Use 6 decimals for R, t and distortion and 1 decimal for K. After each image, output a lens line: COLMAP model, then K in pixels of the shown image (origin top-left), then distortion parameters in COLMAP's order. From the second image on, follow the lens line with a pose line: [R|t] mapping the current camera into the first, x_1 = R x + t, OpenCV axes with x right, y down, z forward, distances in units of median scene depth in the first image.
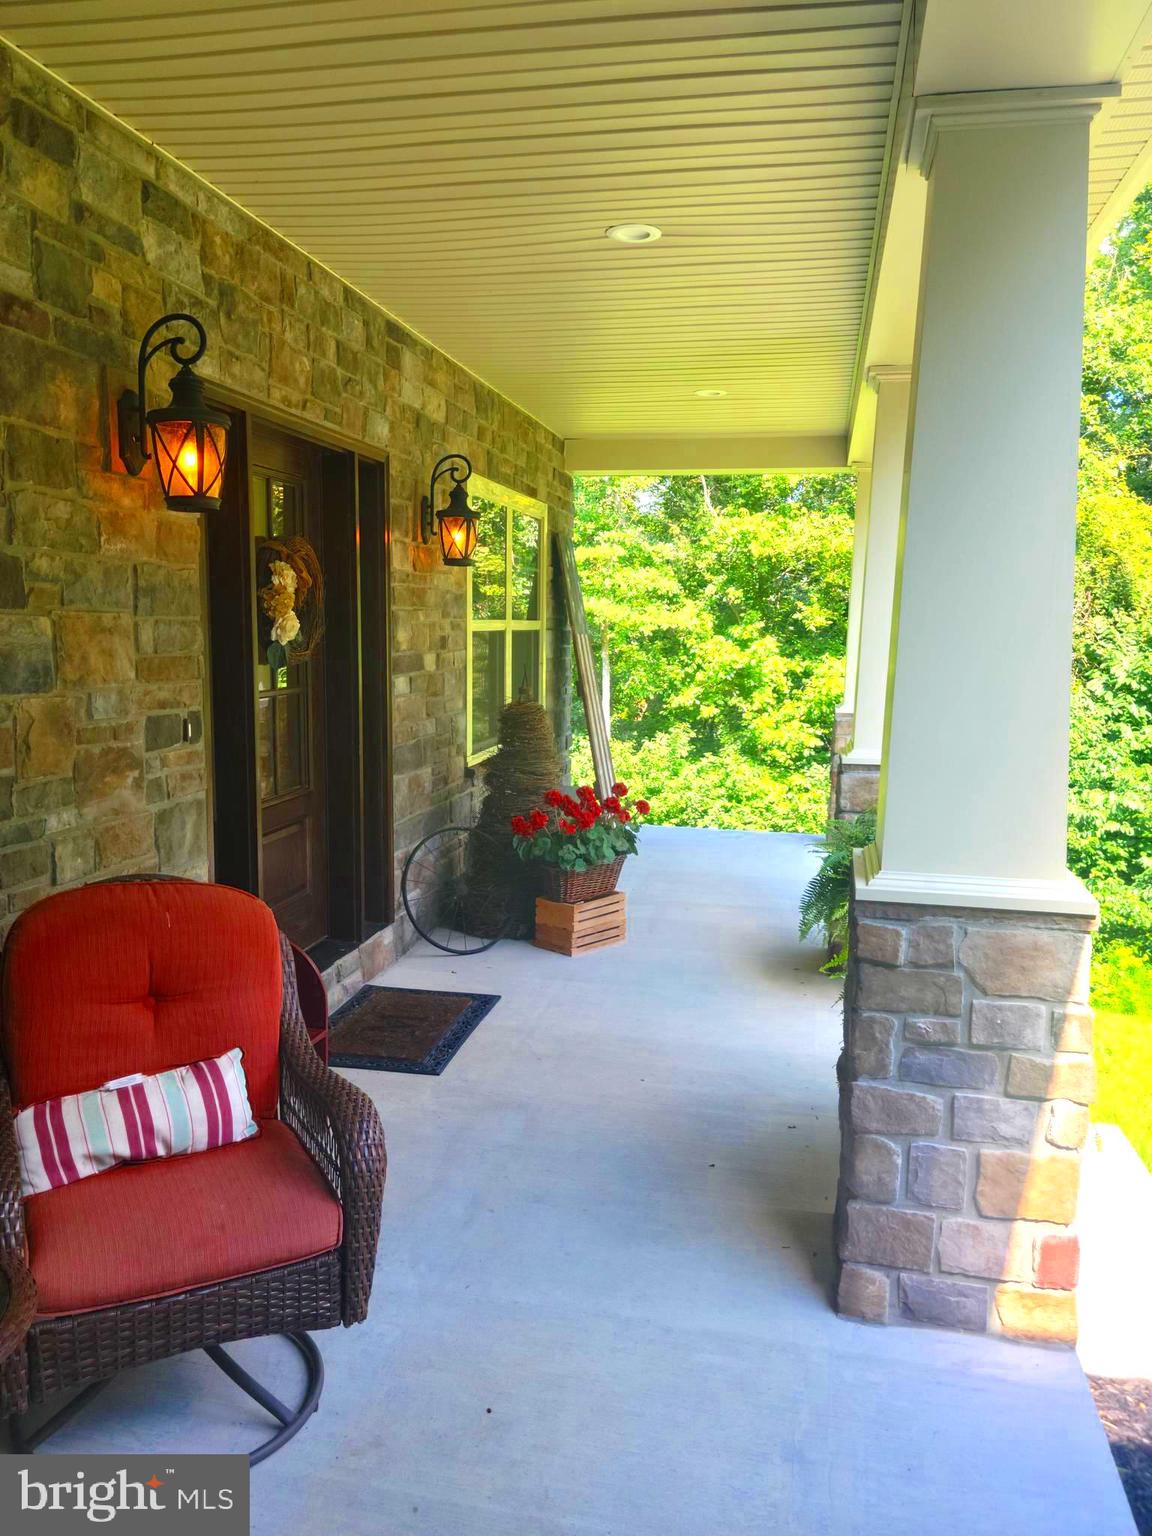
lens RADIAL K [[1234.6, 0, 576.1], [0, 1234.6, 767.9], [0, 0, 1]] dist [0.082603, -0.082143]
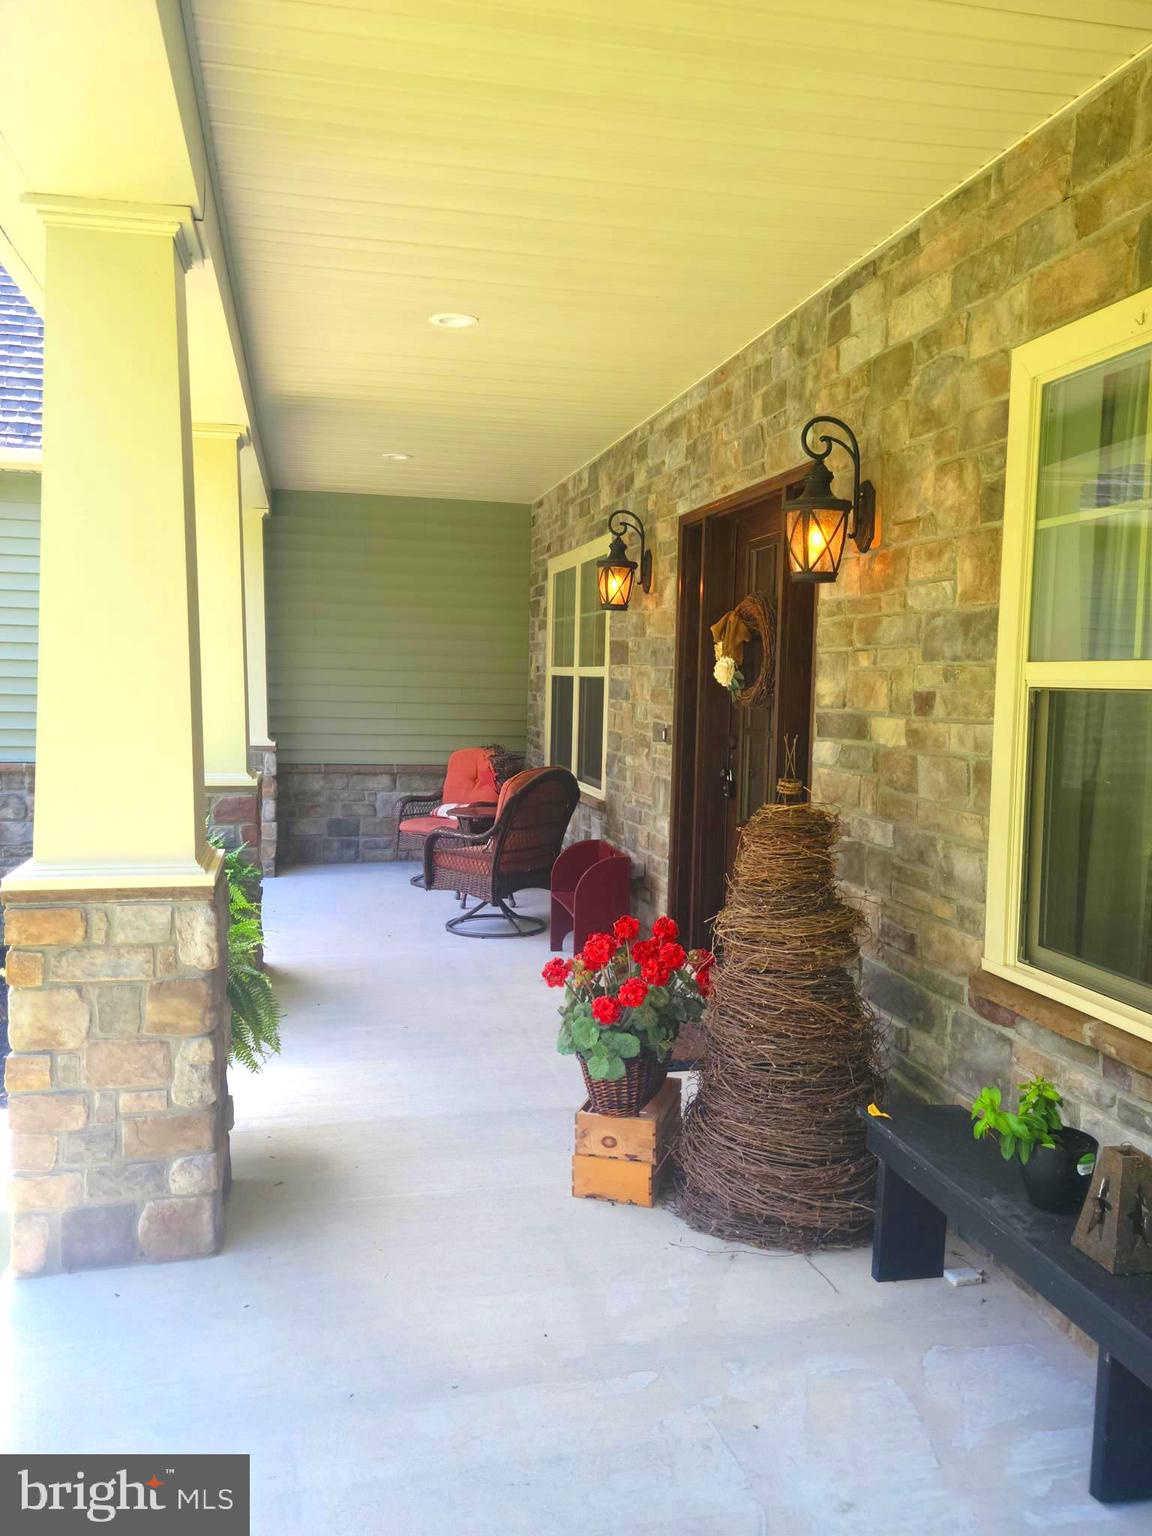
lens RADIAL K [[1234.6, 0, 576.7], [0, 1234.6, 770.2], [0, 0, 1]] dist [0.082603, -0.082143]
pose [[-0.916712, 0.024942, -0.398770, 0.299360], [-0.053606, 0.981349, 0.184611, -0.187437], [0.395937, 0.190611, -0.898277, 1.622921]]
